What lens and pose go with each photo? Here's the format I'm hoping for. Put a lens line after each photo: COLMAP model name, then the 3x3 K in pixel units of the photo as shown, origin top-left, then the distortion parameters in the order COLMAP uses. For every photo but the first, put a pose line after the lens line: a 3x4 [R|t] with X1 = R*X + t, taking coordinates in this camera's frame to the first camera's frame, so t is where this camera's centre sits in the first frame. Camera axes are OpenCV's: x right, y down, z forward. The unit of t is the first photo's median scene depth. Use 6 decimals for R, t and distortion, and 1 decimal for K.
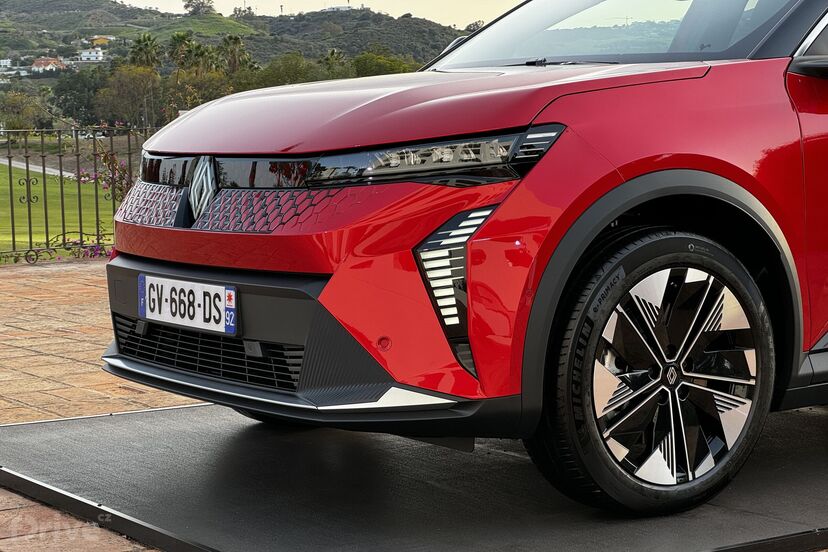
lens RADIAL K [[1899.4, 0, 414.0], [0, 1899.4, 276.0], [0, 0, 1]] dist [-0.051867, 3.493120]
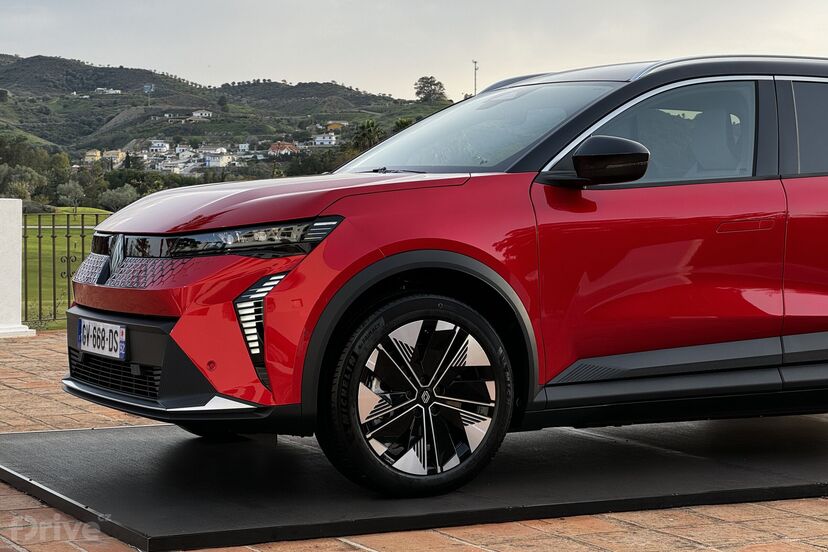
lens RADIAL K [[1899.4, 0, 414.0], [0, 1899.4, 276.0], [0, 0, 1]] dist [-0.051867, 3.493120]
pose [[0.992373, 0.022201, -0.121257, 0.292144], [-0.027622, 0.998684, -0.043206, 0.023912], [0.120138, 0.046225, 0.991680, -0.387890]]
